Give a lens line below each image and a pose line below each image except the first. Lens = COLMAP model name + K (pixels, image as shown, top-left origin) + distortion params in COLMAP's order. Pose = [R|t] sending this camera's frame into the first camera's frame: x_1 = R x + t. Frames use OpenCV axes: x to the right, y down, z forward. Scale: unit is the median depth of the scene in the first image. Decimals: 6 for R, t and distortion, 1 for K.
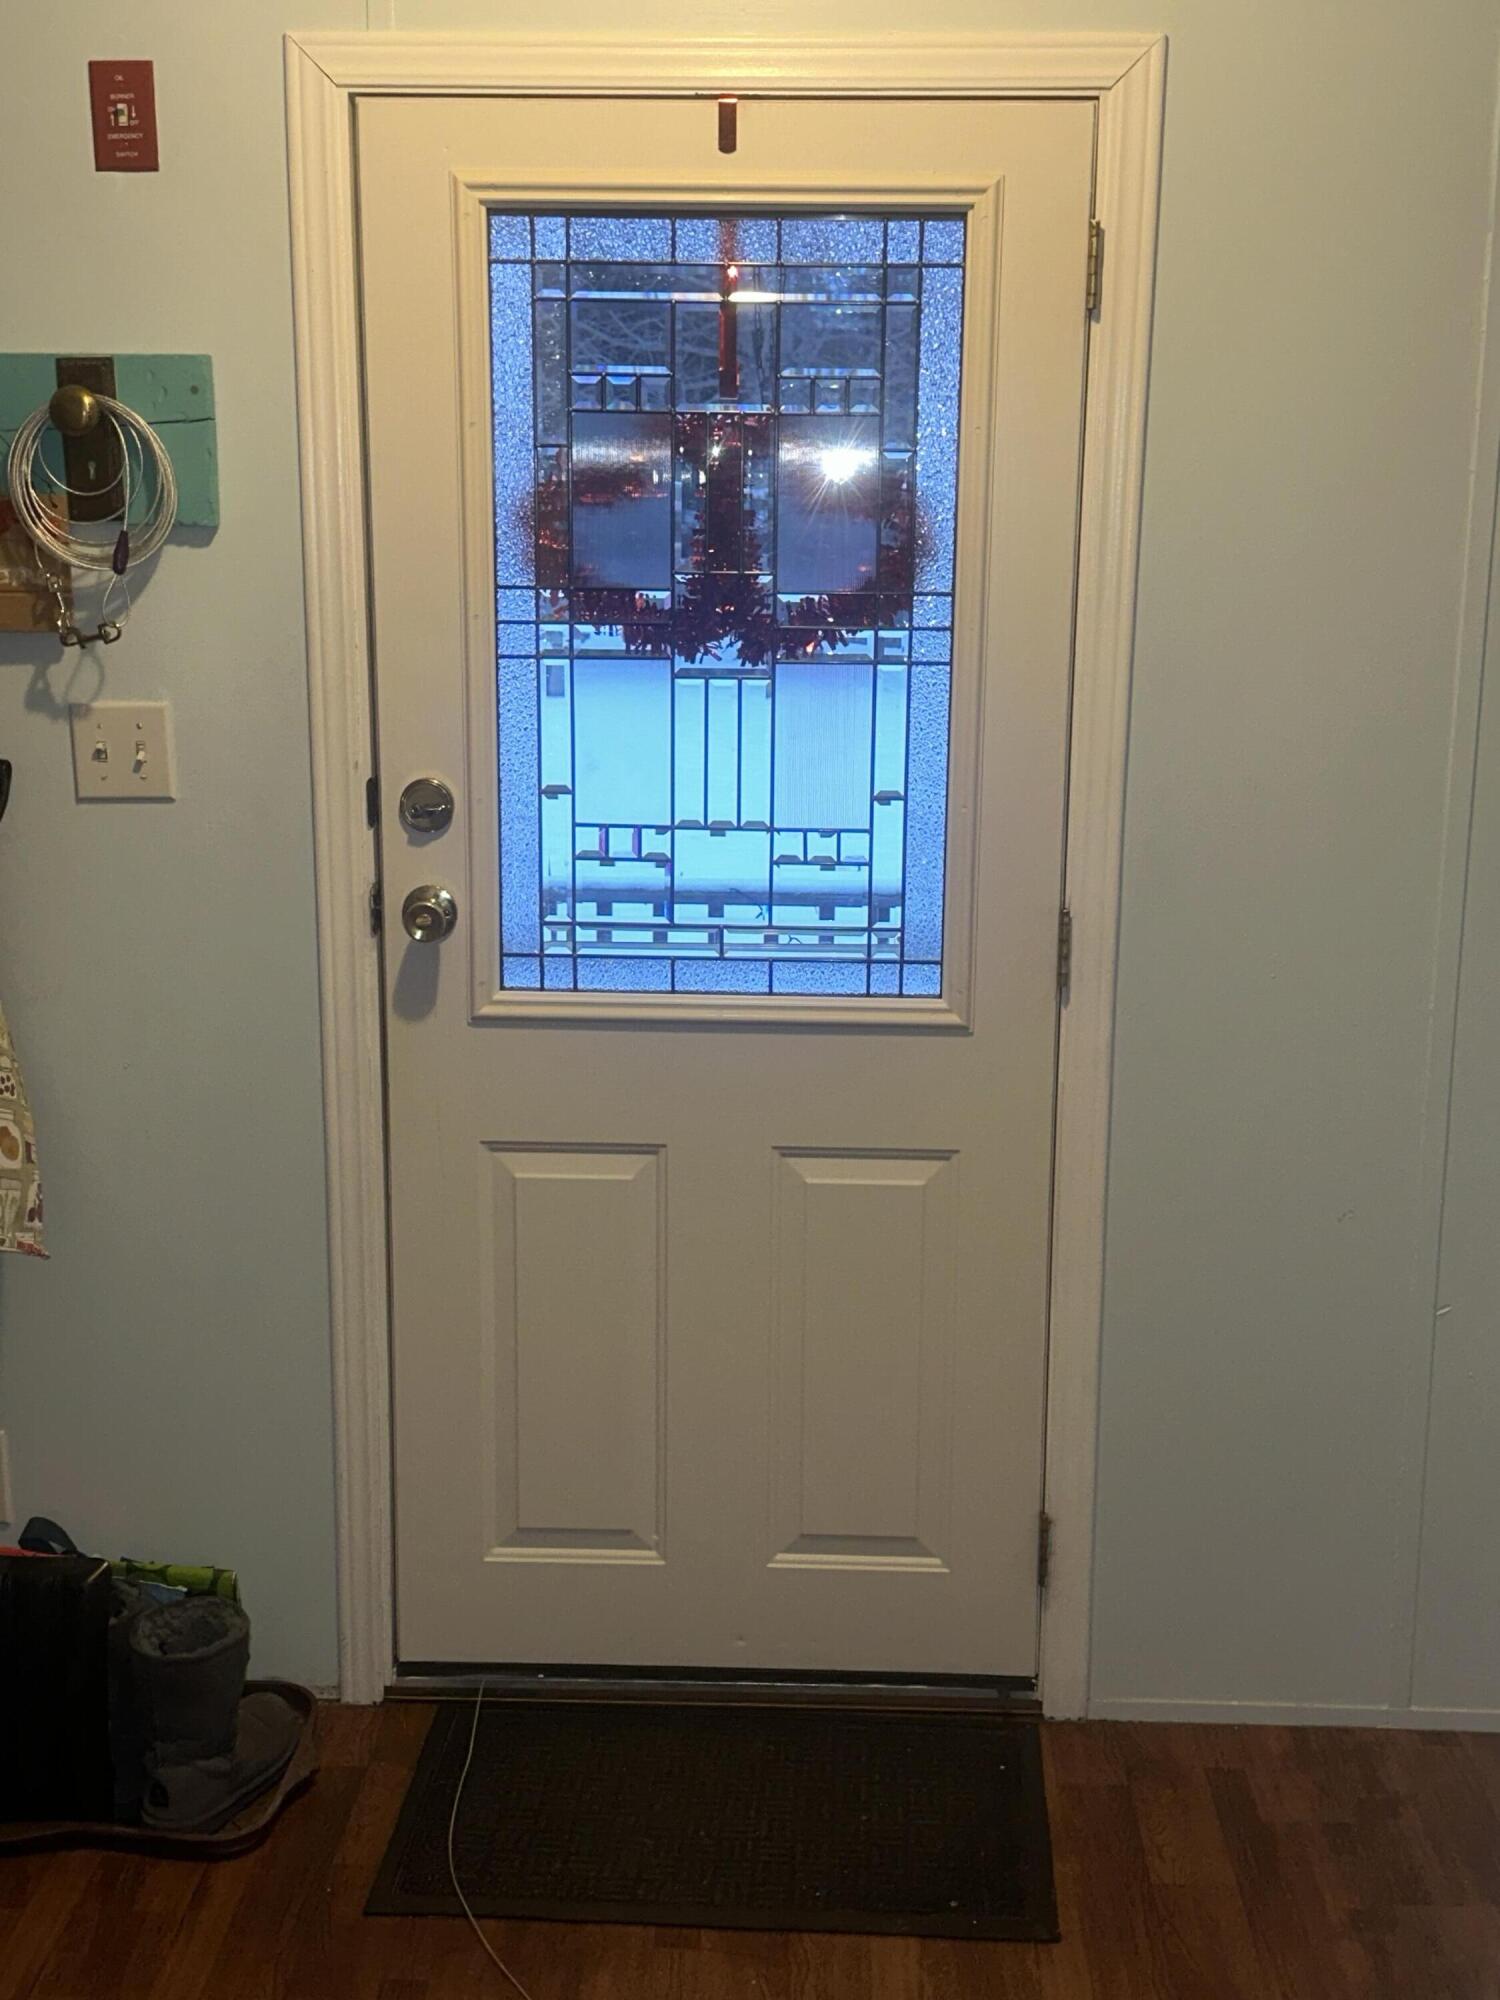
lens RADIAL K [[2351.7, 0, 753.6], [0, 2351.7, 1004.7], [0, 0, 1]] dist [0.102130, 0.000000]
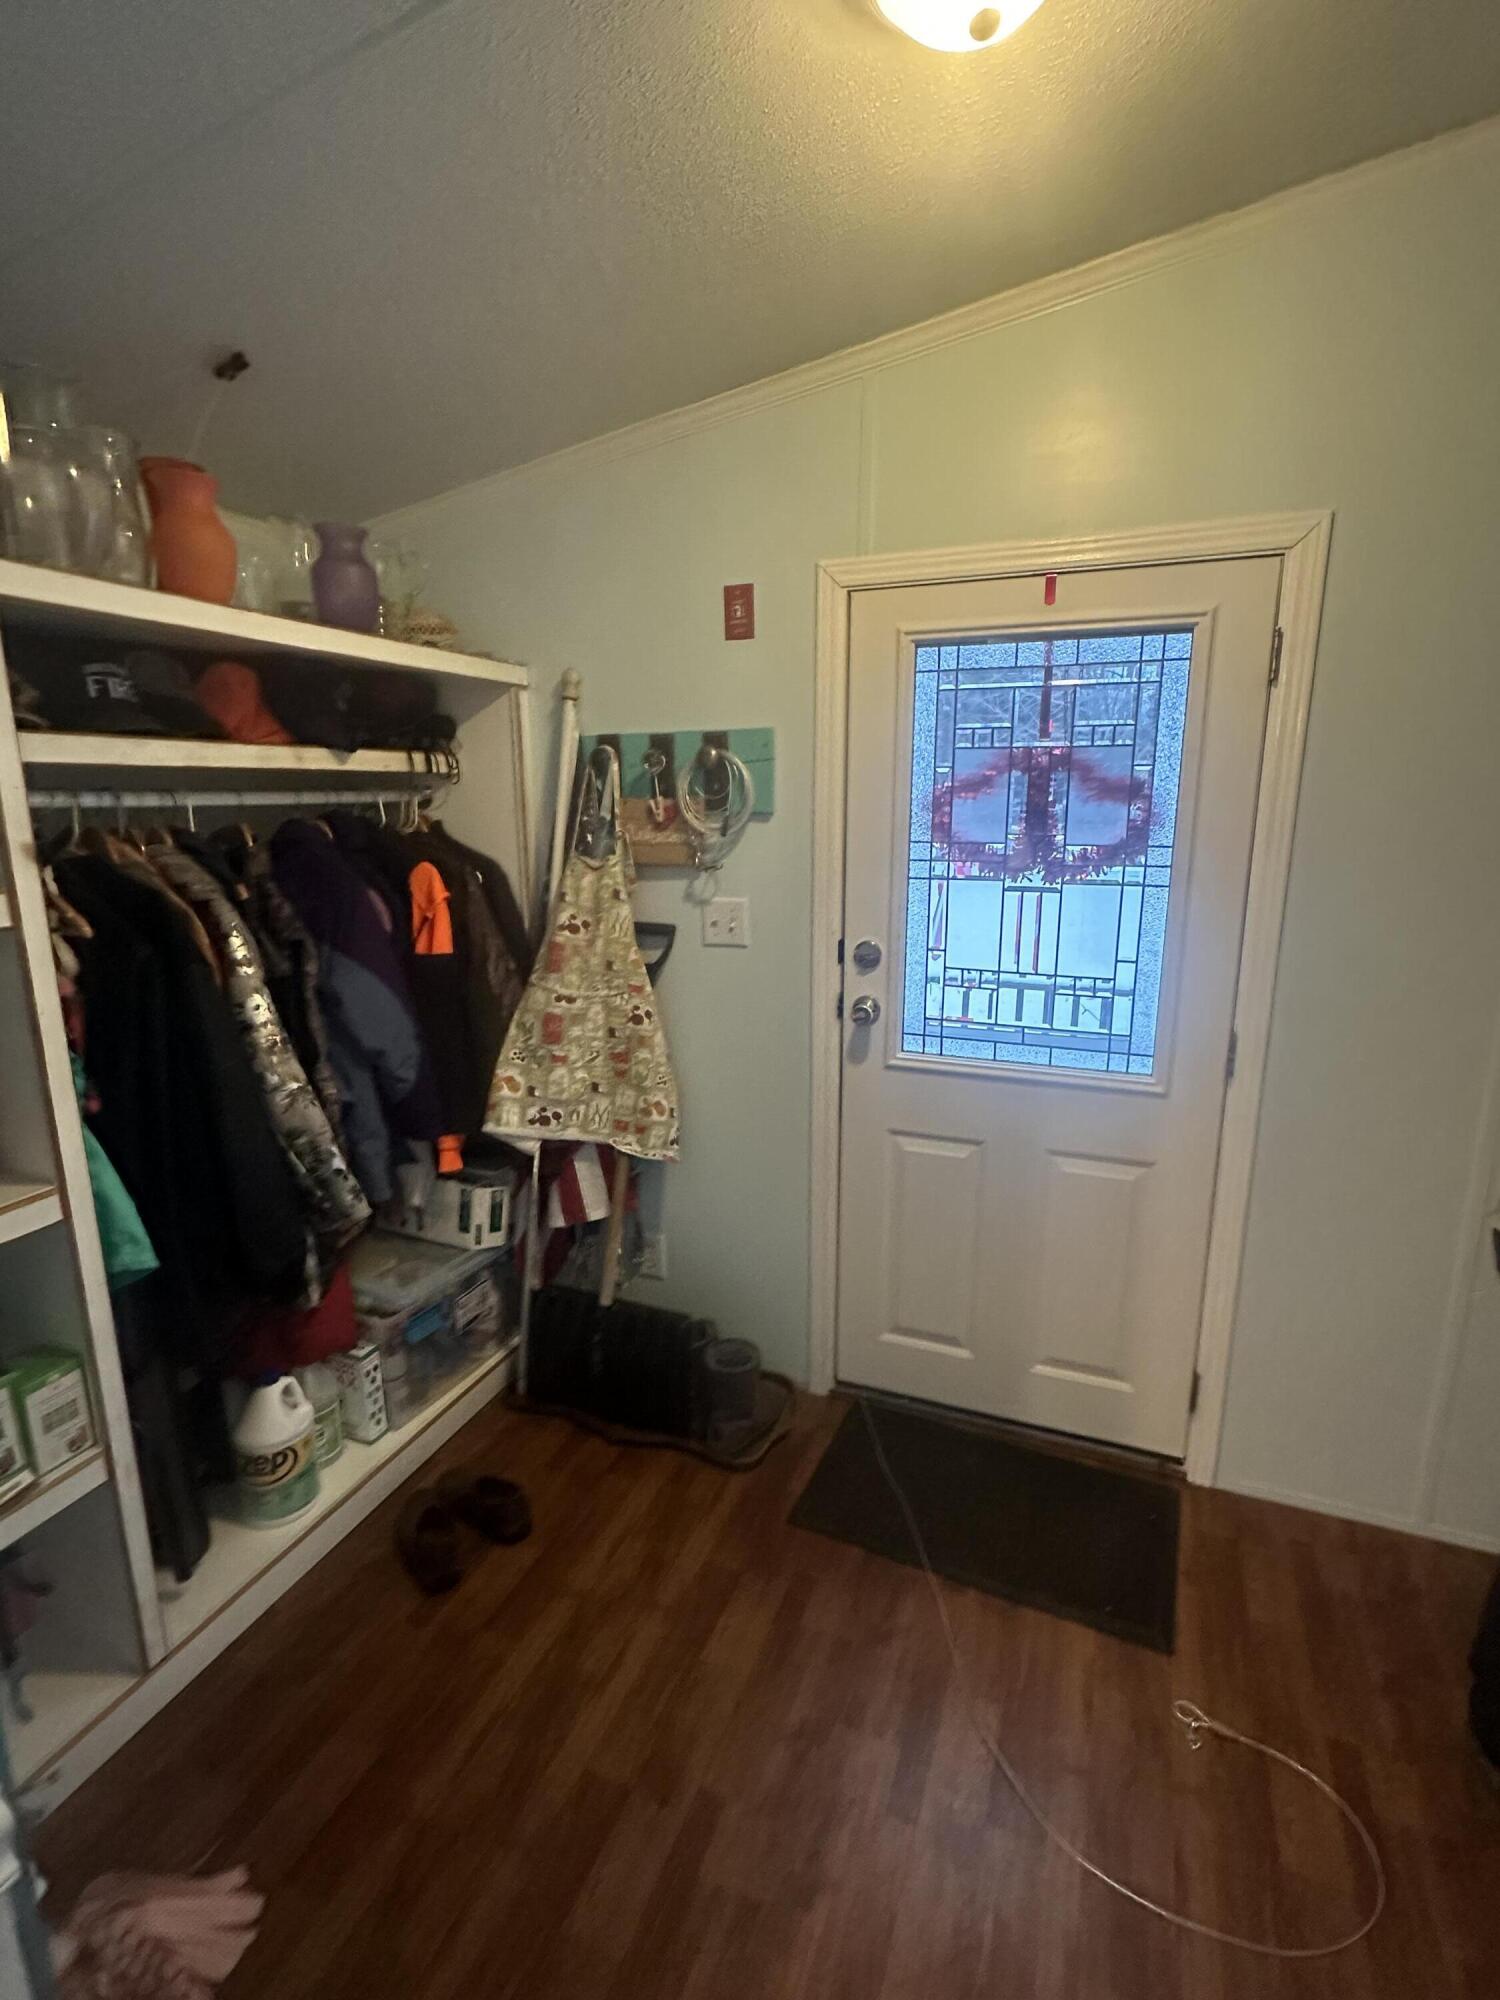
lens RADIAL K [[937.7, 0, 749.1], [0, 937.7, 1005.2], [0, 0, 1]] dist [-0.002006, 0.000029]
pose [[0.938081, 0.061579, -0.340899, 0.034417], [-0.060573, 0.998071, 0.013604, -0.047913], [0.341079, 0.007888, 0.940002, 0.247055]]
